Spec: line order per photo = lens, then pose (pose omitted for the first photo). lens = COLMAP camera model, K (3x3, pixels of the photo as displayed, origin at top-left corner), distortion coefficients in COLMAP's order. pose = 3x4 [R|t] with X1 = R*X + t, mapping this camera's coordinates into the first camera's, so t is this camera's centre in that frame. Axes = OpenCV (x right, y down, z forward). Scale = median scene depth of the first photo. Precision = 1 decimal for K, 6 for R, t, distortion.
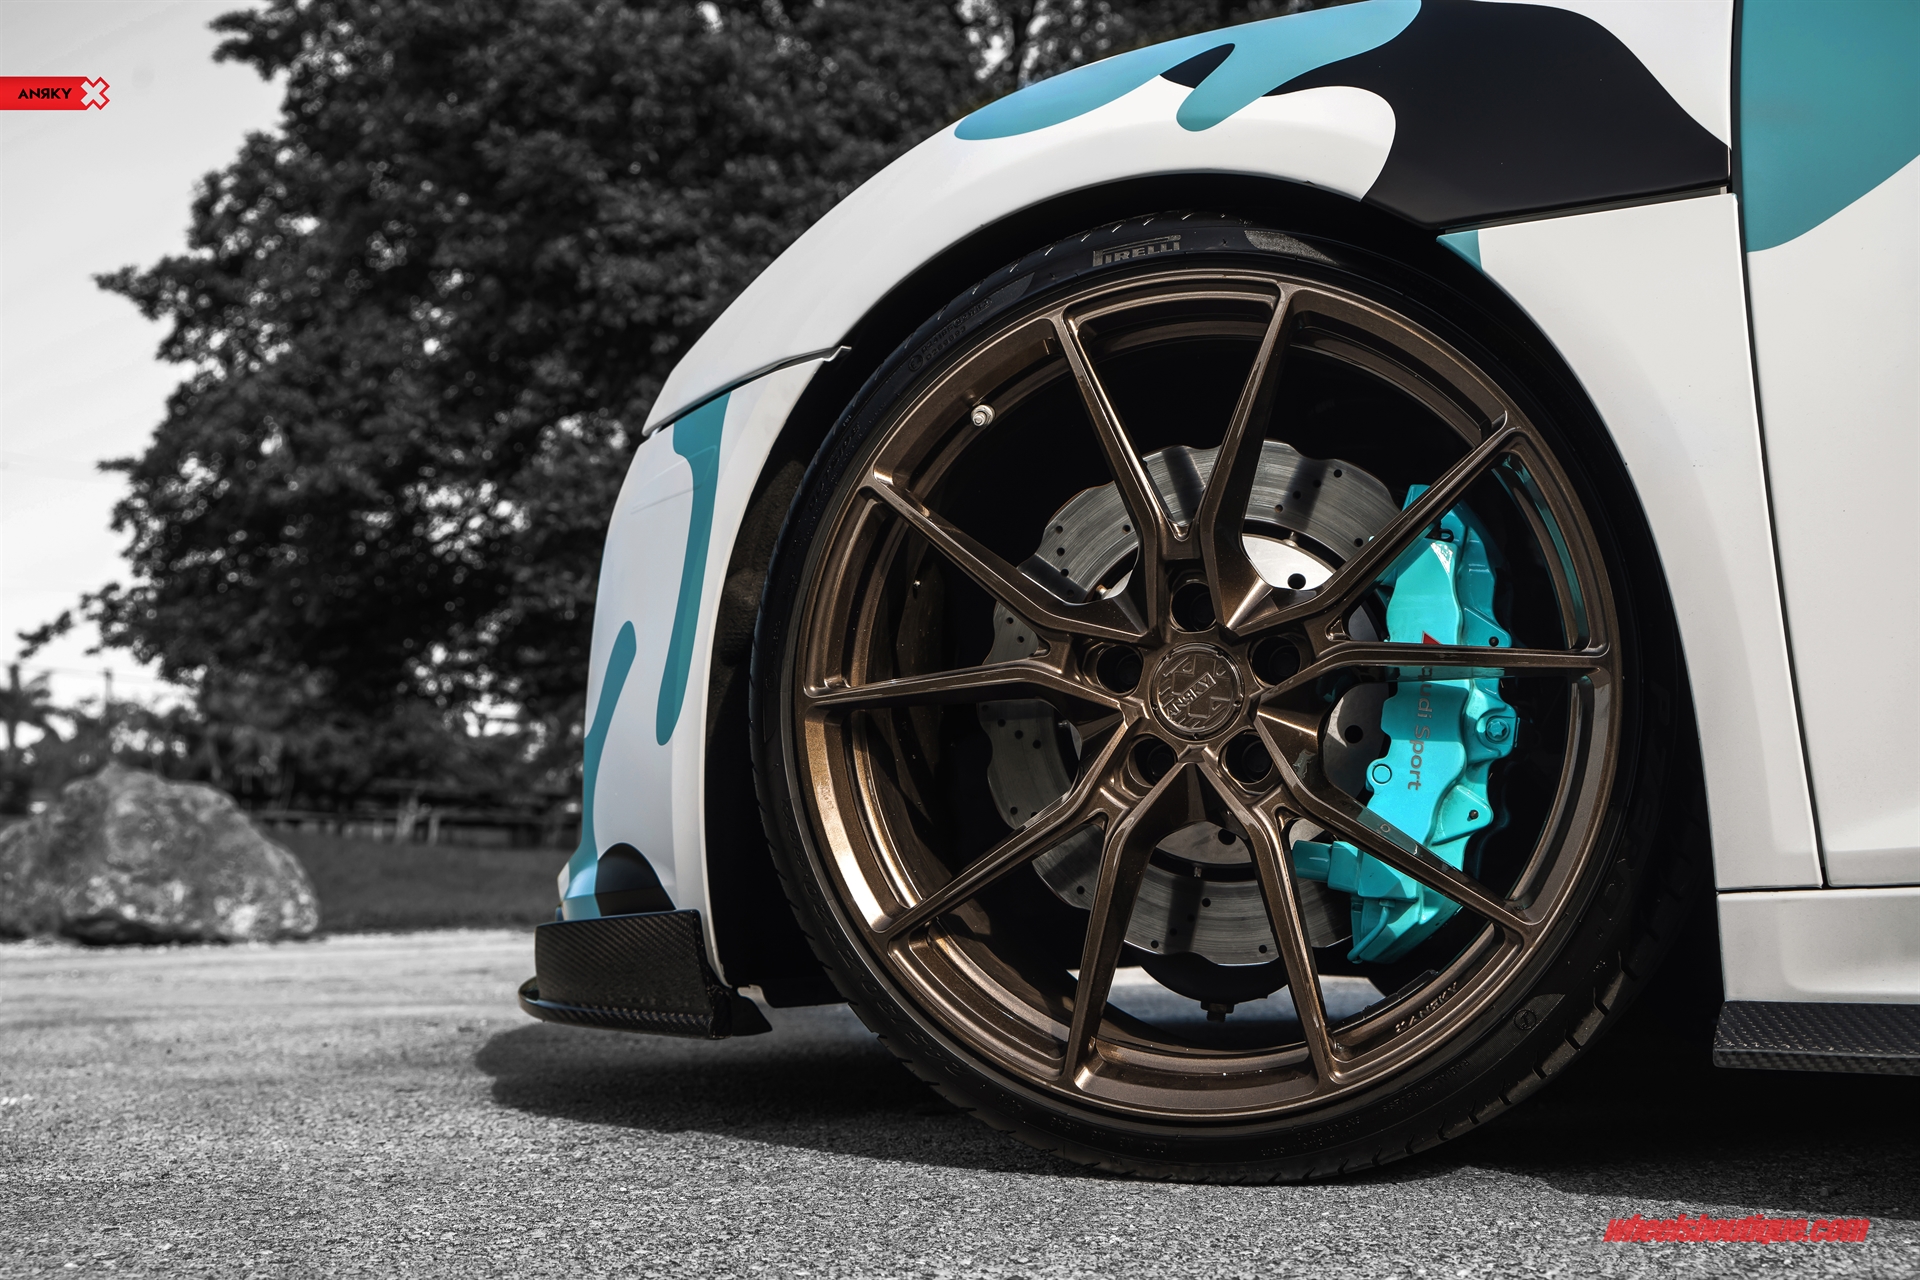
lens RADIAL K [[2347.4, 0, 957.9], [0, 2347.4, 647.1], [0, 0, 1]] dist [0.012806, 0.000000]
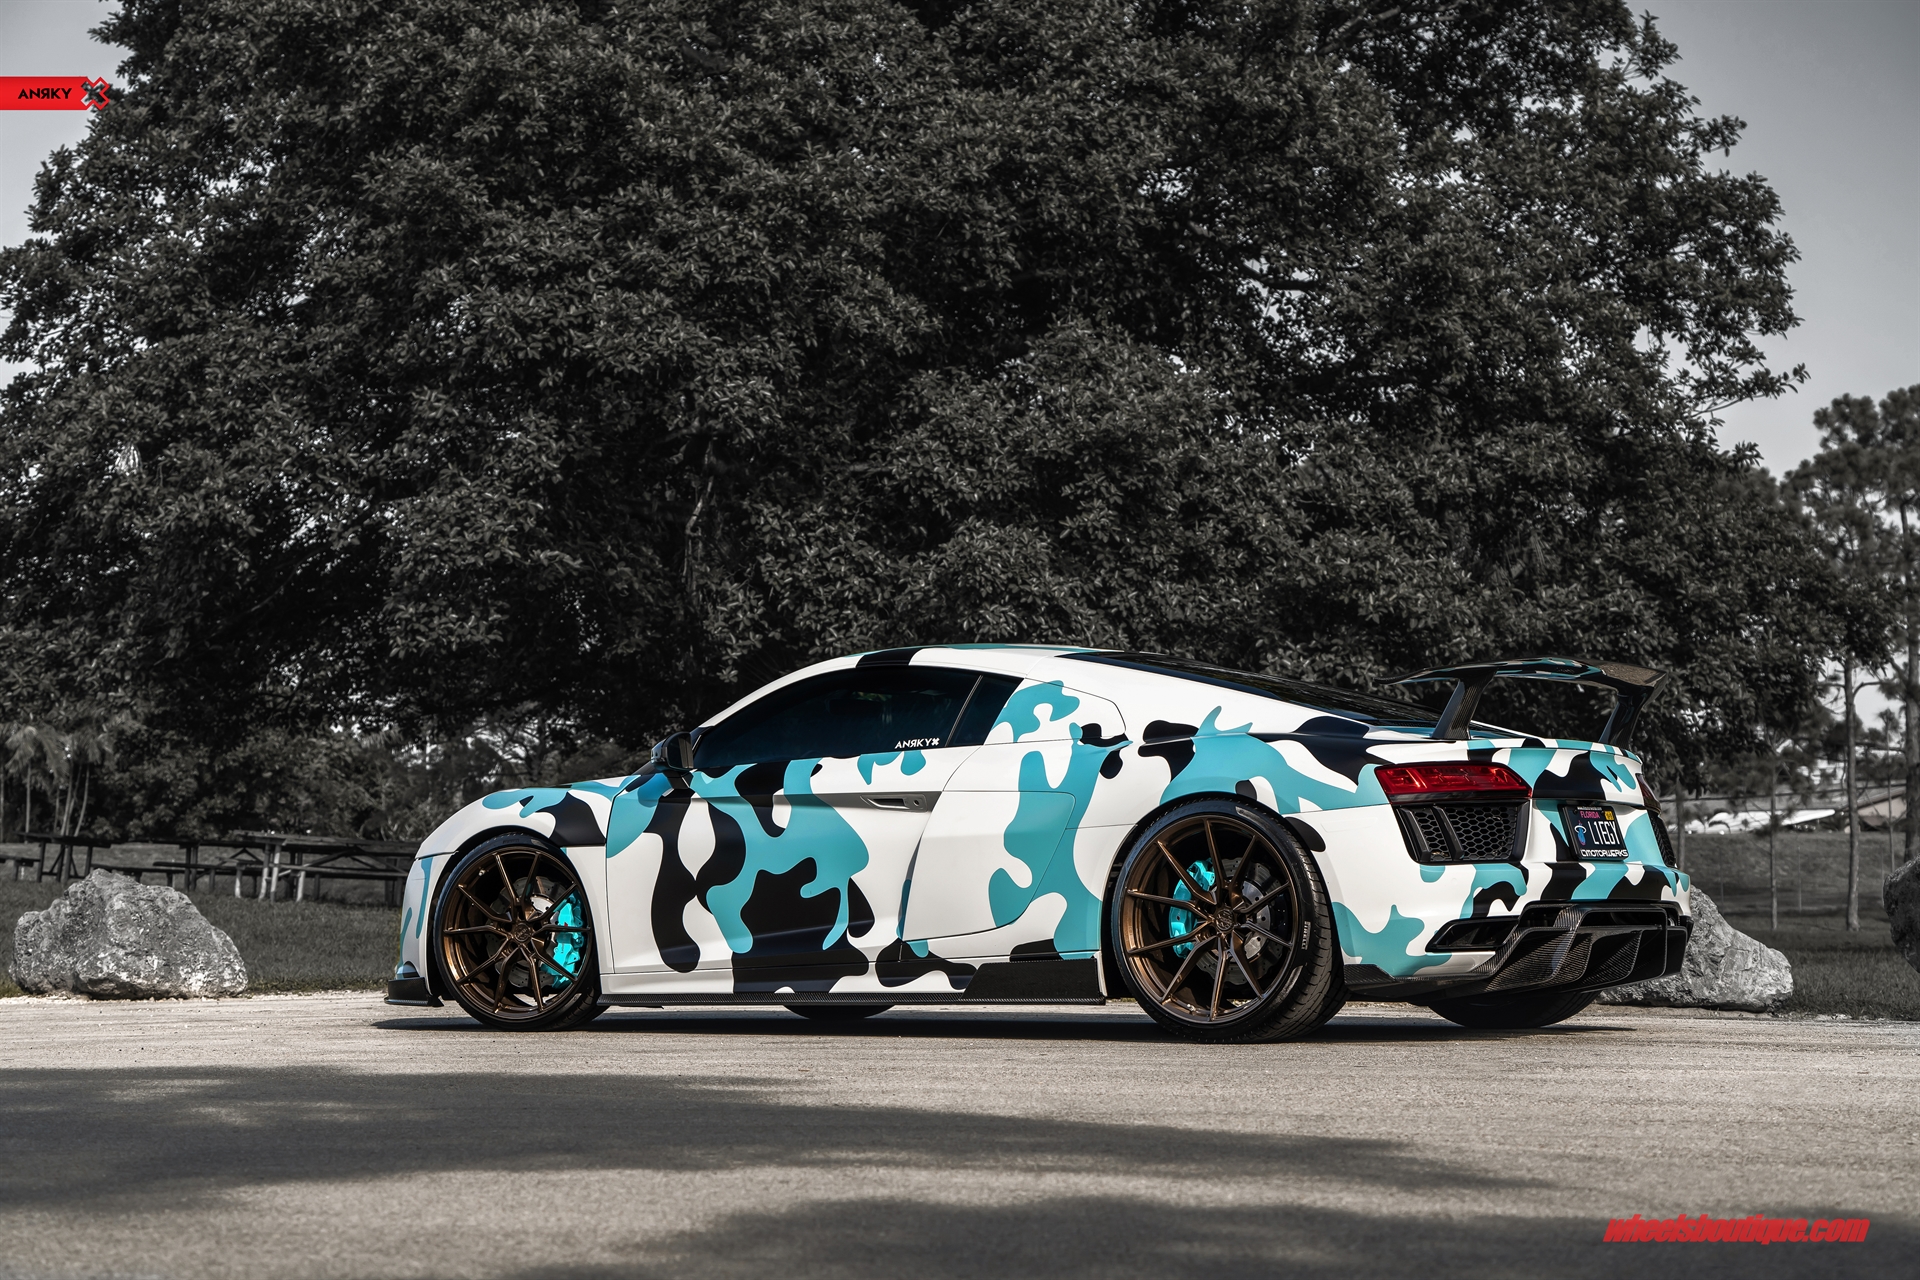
lens RADIAL K [[3412.8, 0, 961.1], [0, 3412.8, 635.9], [0, 0, 1]] dist [0.012935, 0.000000]
pose [[0.999731, 0.005579, -0.022506, 0.200554], [-0.005343, 0.999930, 0.010515, -0.116000], [0.022563, -0.010392, 0.999691, -1.038162]]
